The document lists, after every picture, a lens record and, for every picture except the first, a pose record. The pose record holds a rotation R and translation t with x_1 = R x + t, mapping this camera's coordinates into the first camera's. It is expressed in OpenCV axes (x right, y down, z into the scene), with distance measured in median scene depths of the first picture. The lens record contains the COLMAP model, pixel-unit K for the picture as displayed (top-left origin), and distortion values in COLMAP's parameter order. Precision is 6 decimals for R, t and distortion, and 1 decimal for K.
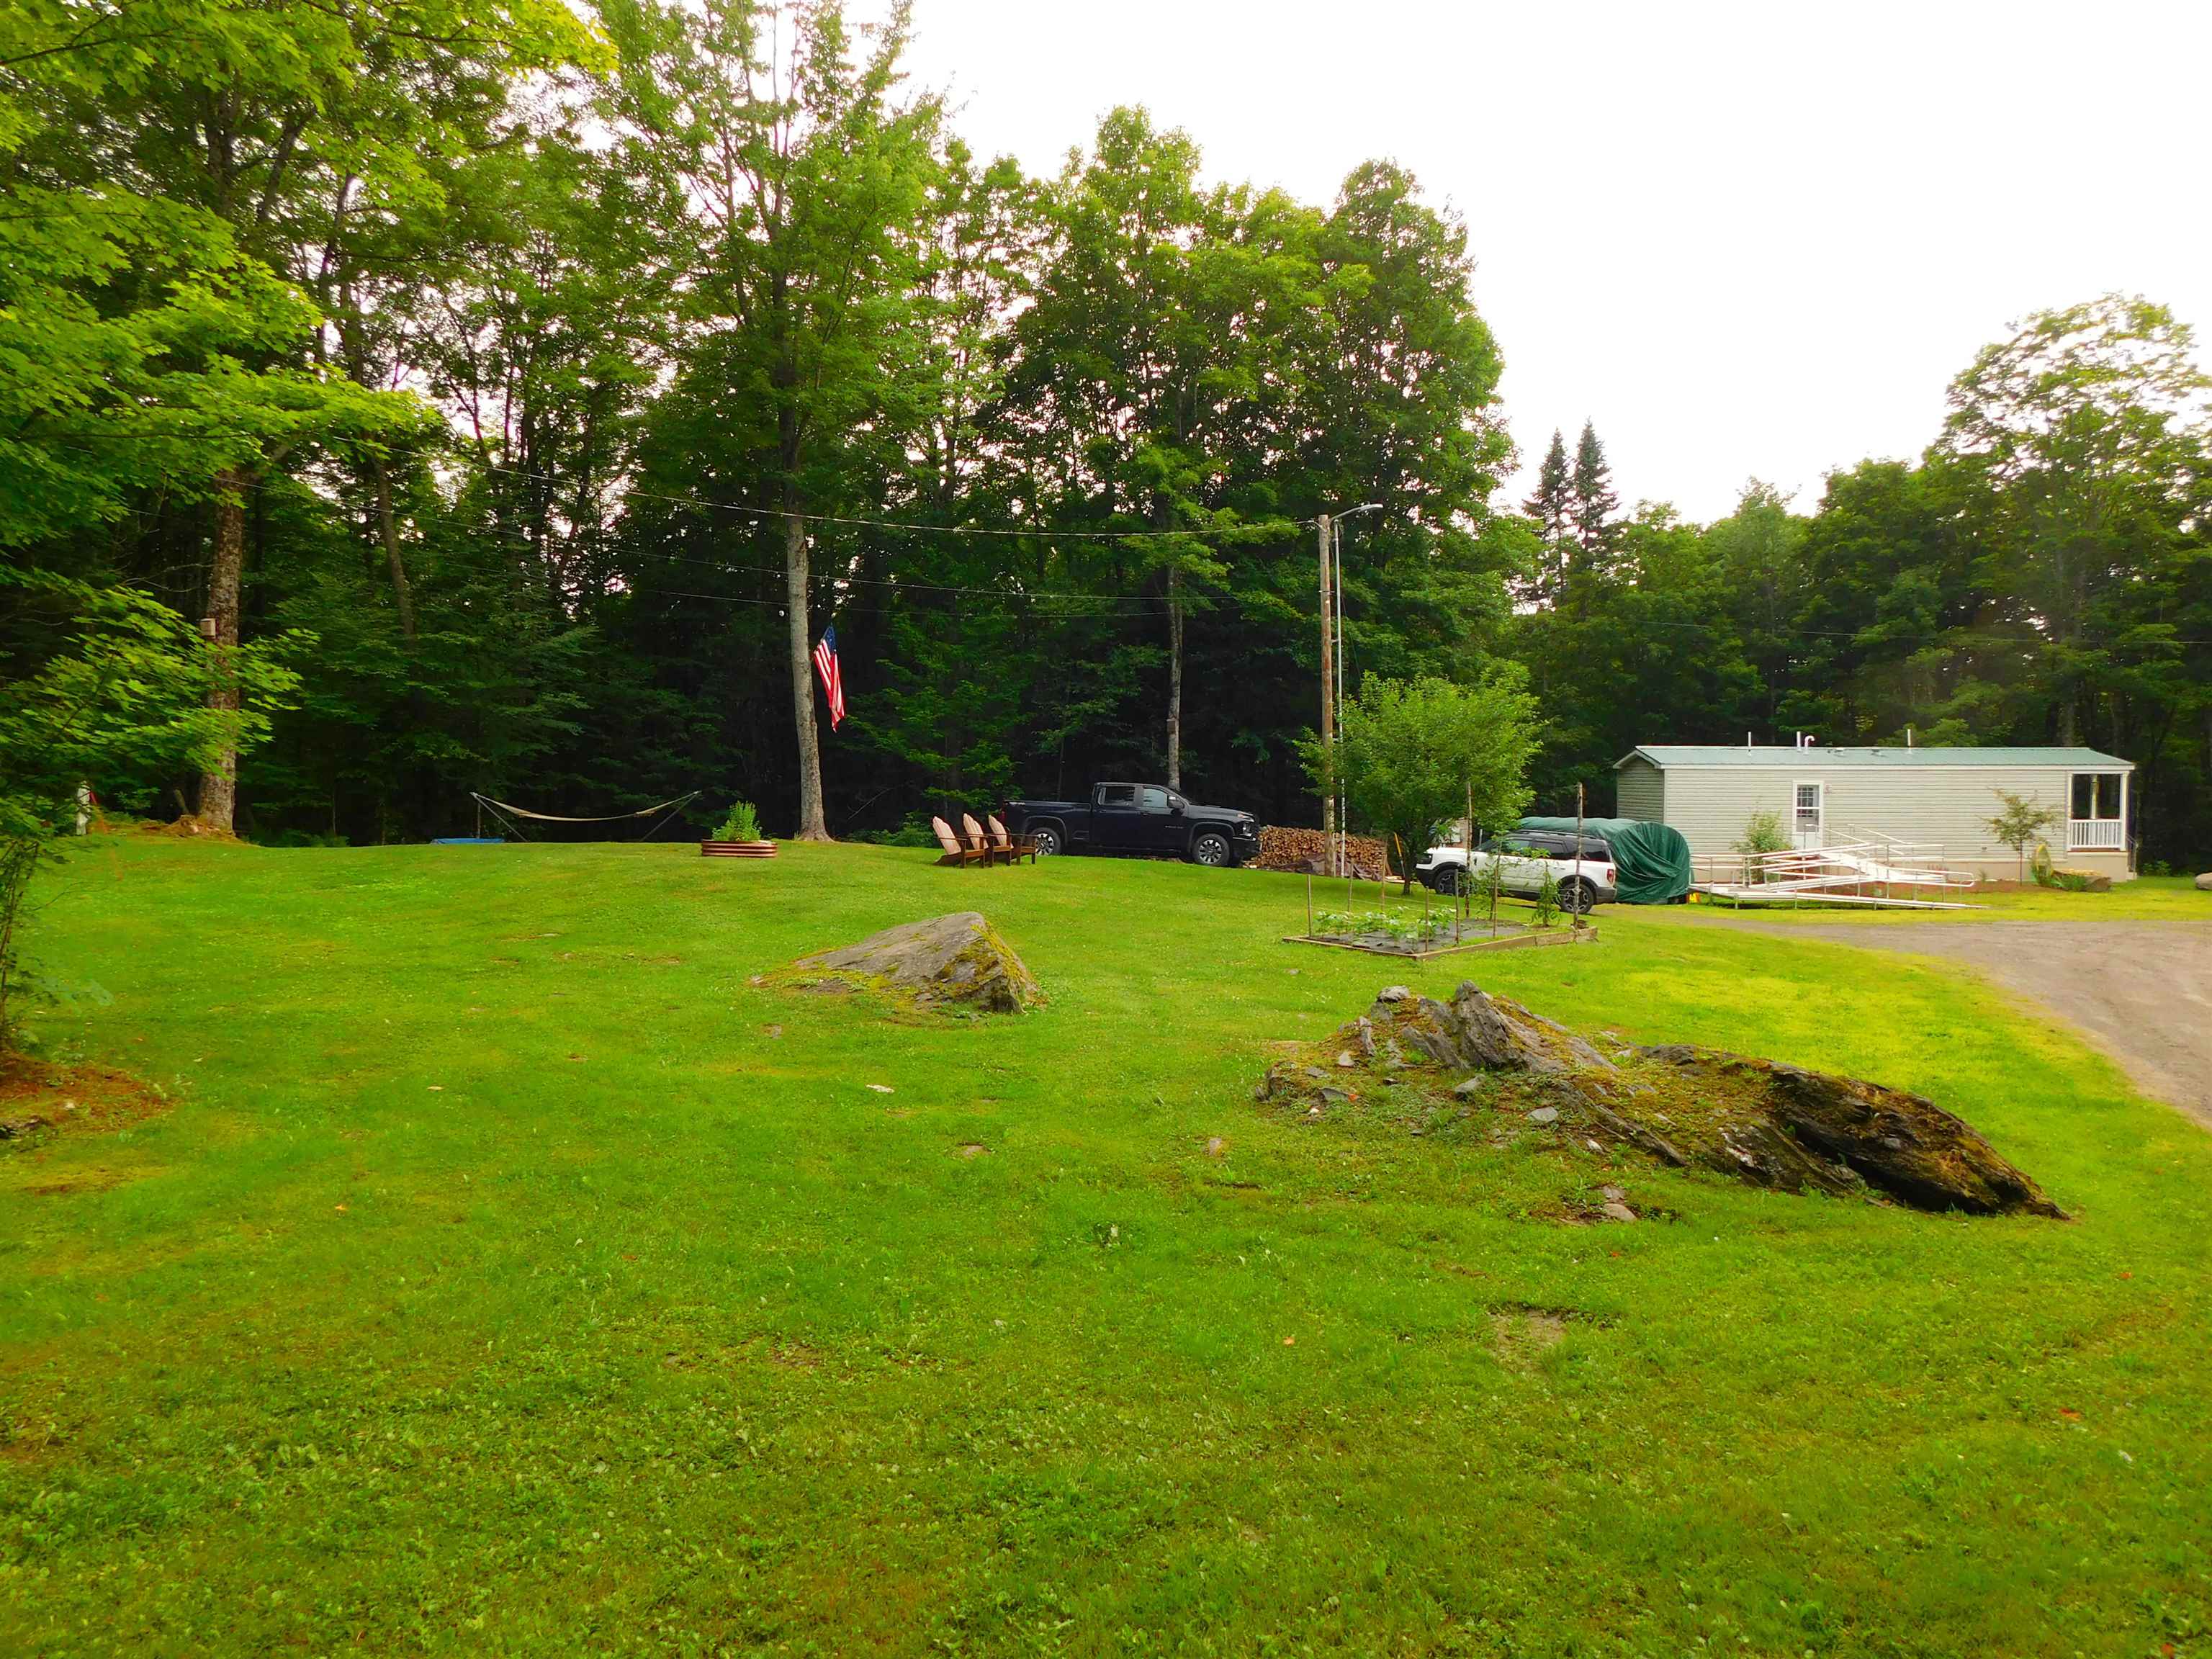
lens RADIAL K [[1437.8, 0, 1106.0], [0, 1437.8, 829.5], [0, 0, 1]] dist [-0.054920, 0.041497]
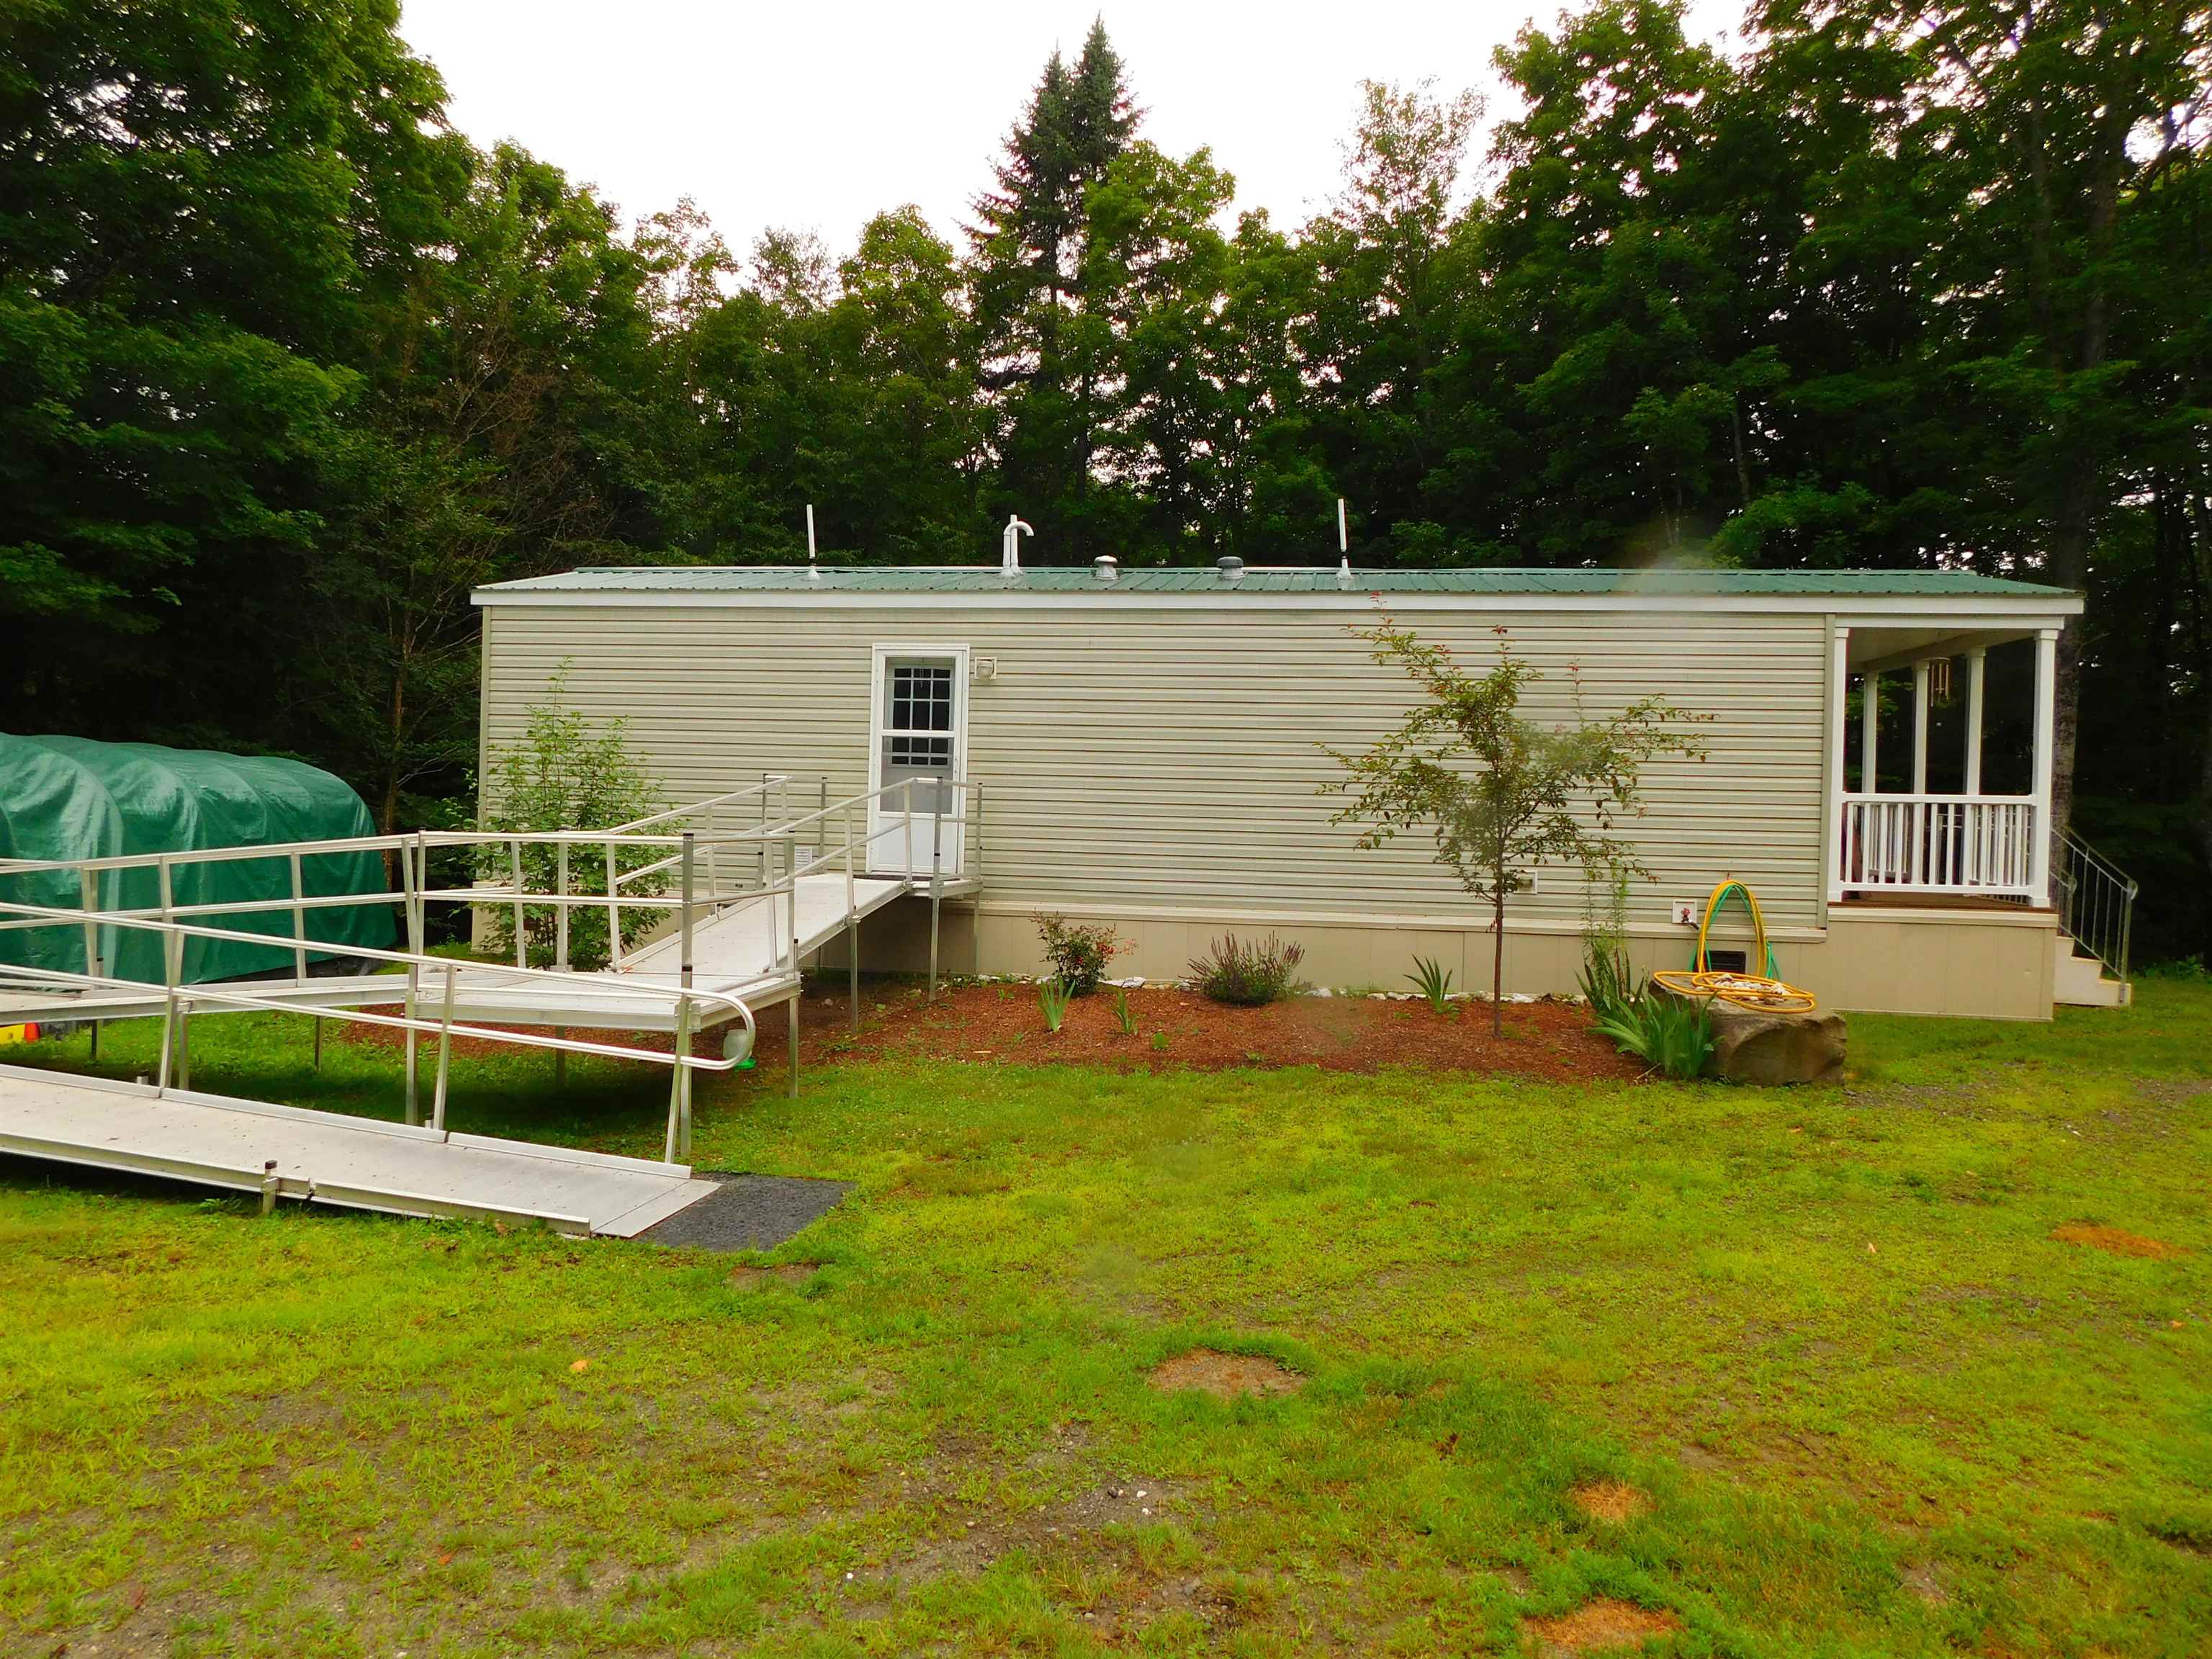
lens RADIAL K [[1437.8, 0, 1106.0], [0, 1437.8, 829.5], [0, 0, 1]] dist [-0.054920, 0.041497]
pose [[0.987870, 0.027079, -0.152907, 0.144360], [-0.029992, 0.999409, -0.016776, 0.002455], [0.152362, 0.021158, 0.988098, 0.173165]]
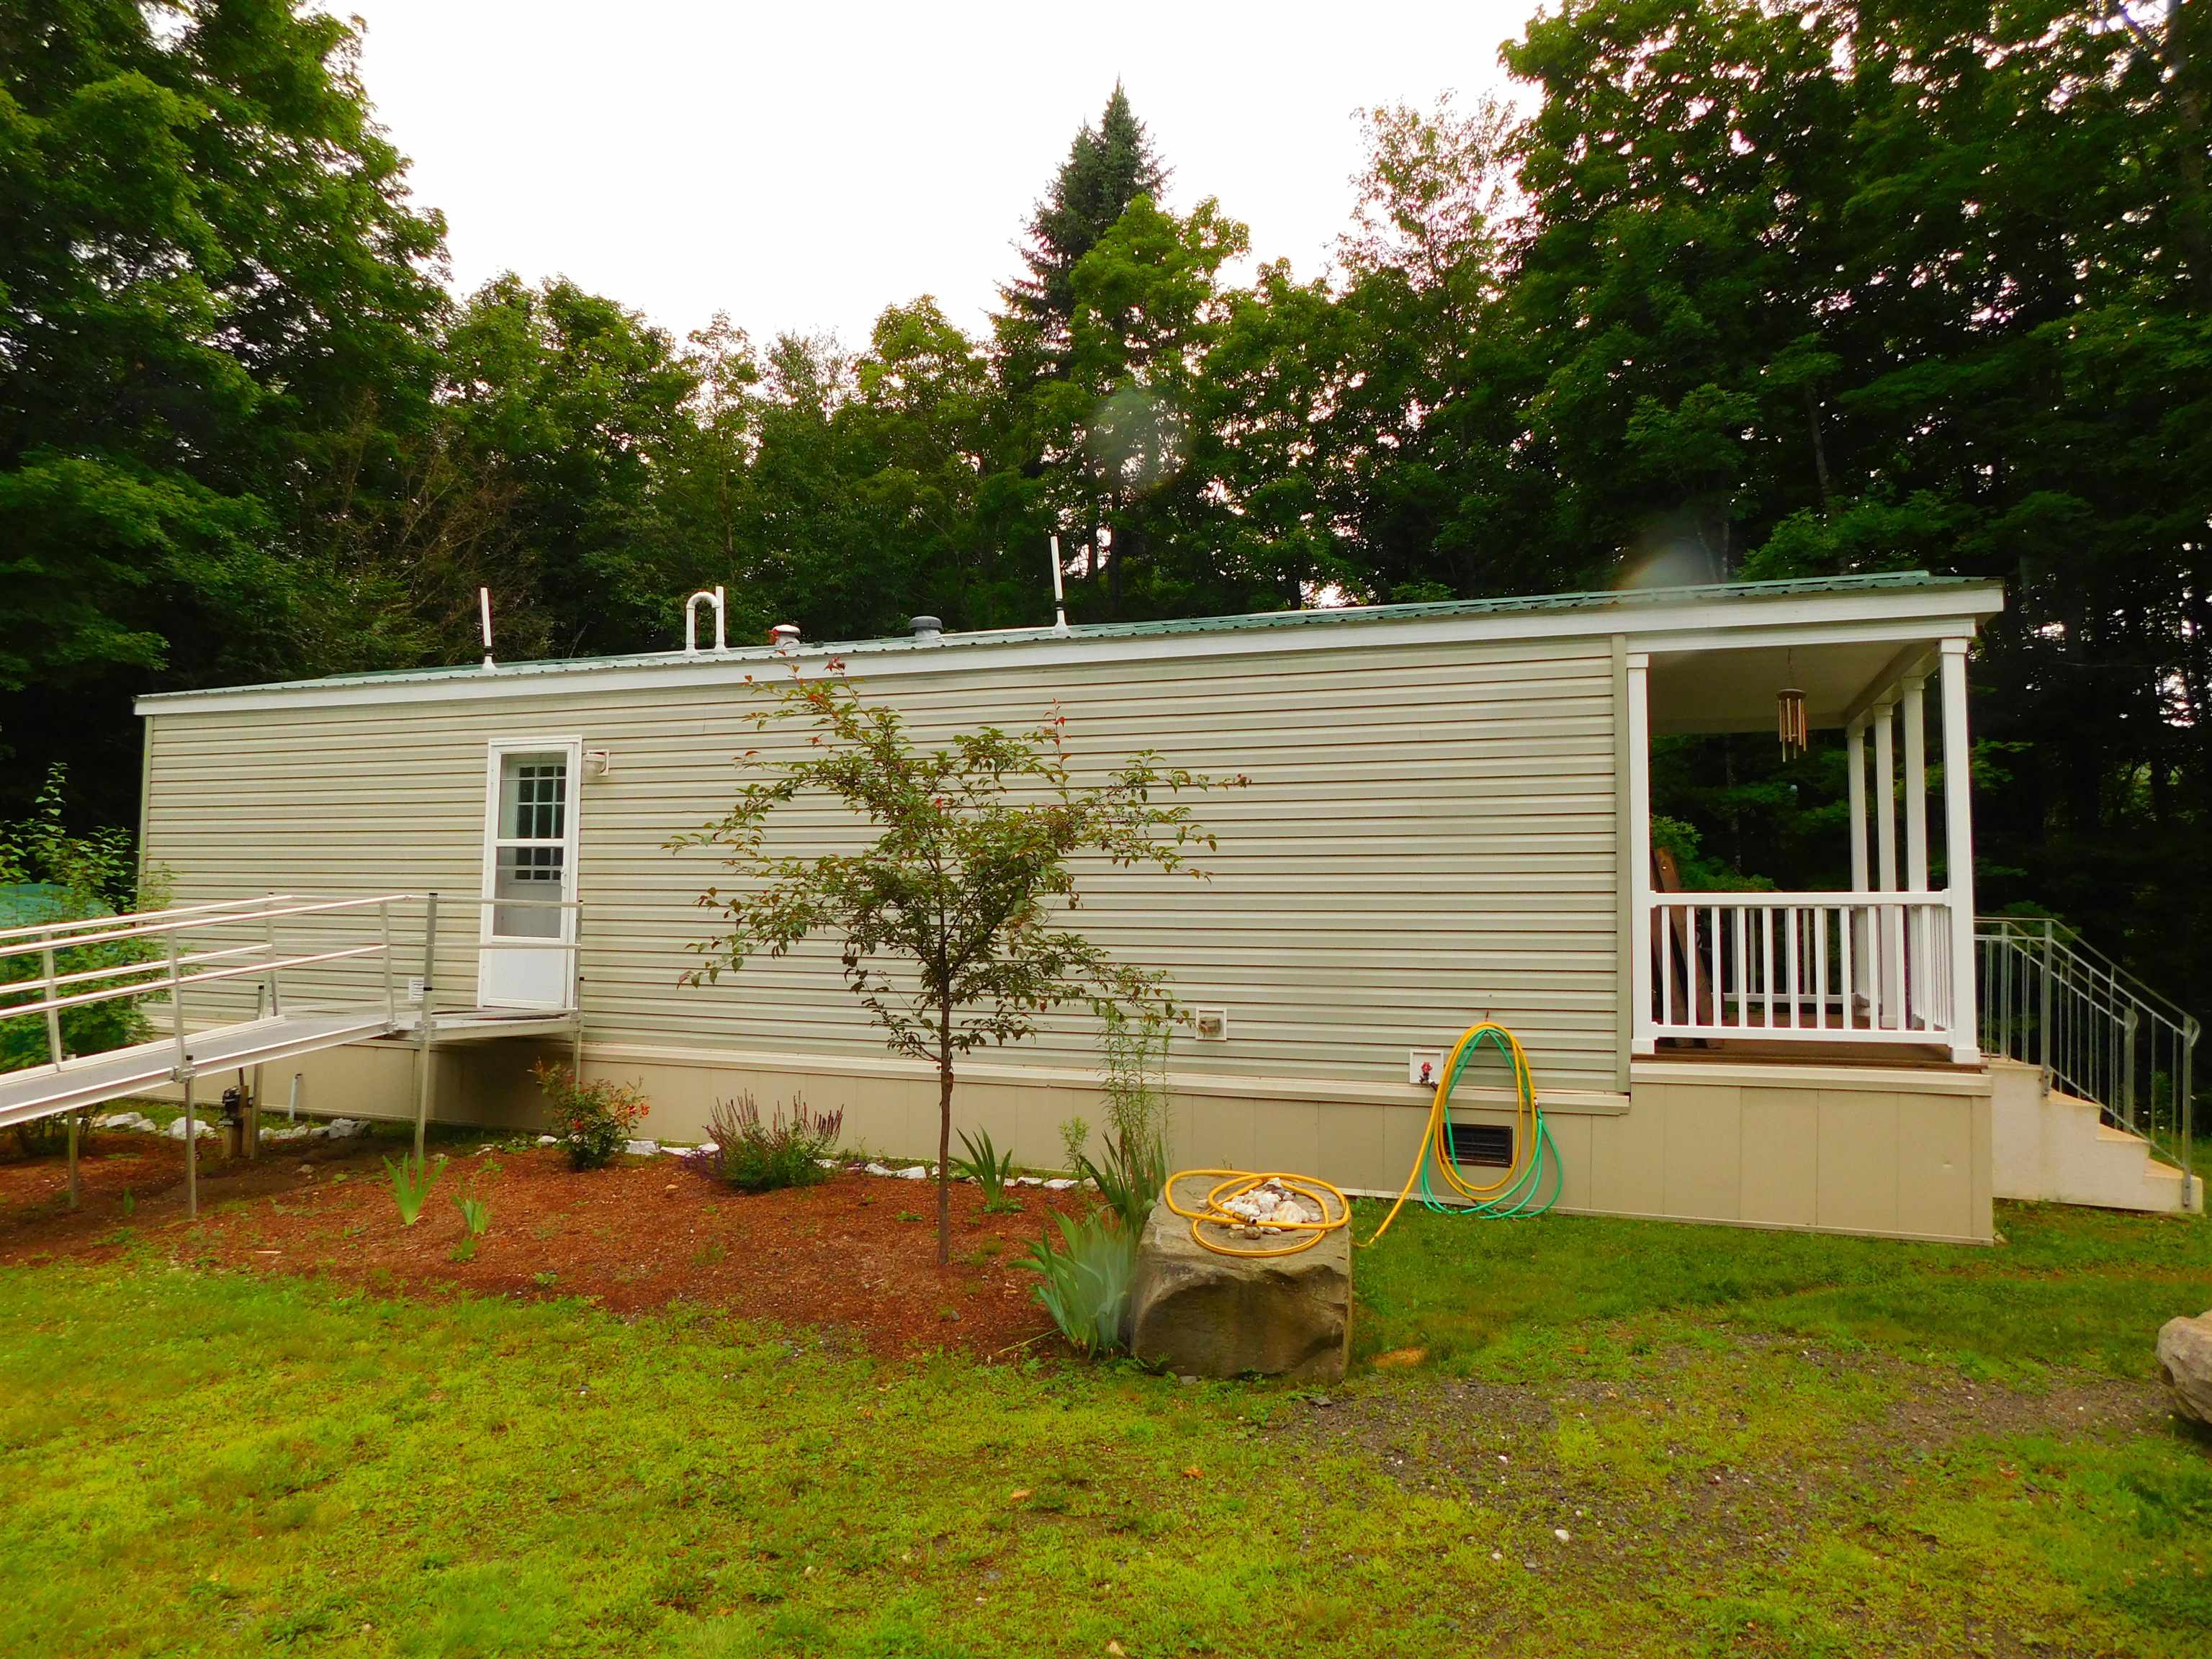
lens RADIAL K [[1437.8, 0, 1106.0], [0, 1437.8, 829.5], [0, 0, 1]] dist [-0.054920, 0.041497]
pose [[0.934530, -0.011838, -0.355688, 0.169857], [-0.022022, 0.995608, -0.090995, 0.001014], [0.355203, 0.092870, 0.930164, 0.196853]]
